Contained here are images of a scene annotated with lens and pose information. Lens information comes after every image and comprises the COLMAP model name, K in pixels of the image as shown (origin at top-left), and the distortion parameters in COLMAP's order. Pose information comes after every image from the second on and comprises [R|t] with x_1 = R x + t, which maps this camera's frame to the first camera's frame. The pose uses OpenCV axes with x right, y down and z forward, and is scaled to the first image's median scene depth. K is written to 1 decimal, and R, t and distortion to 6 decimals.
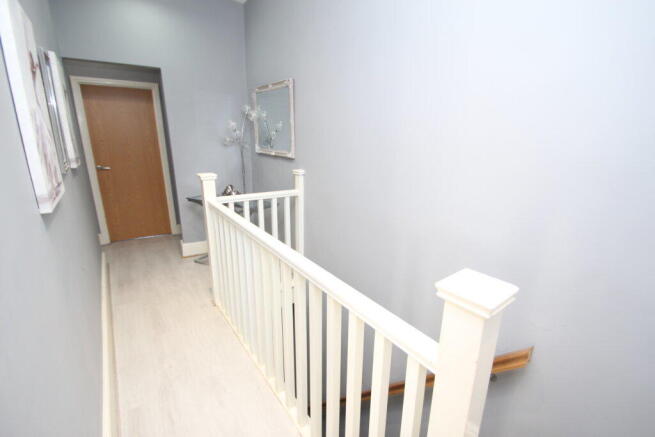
lens RADIAL K [[311.5, 0, 328.9], [0, 311.5, 219.6], [0, 0, 1]] dist [0.000612, 0.000078]
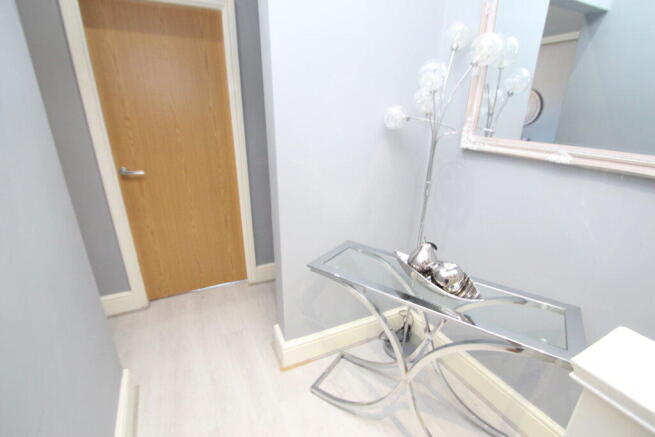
lens RADIAL K [[311.5, 0, 324.5], [0, 311.5, 219.4], [0, 0, 1]] dist [0.000612, 0.000078]
pose [[0.989070, 0.047378, -0.139626, -0.343820], [-0.036576, 0.996208, 0.078941, -0.143151], [0.142837, -0.072971, 0.987053, 0.545262]]
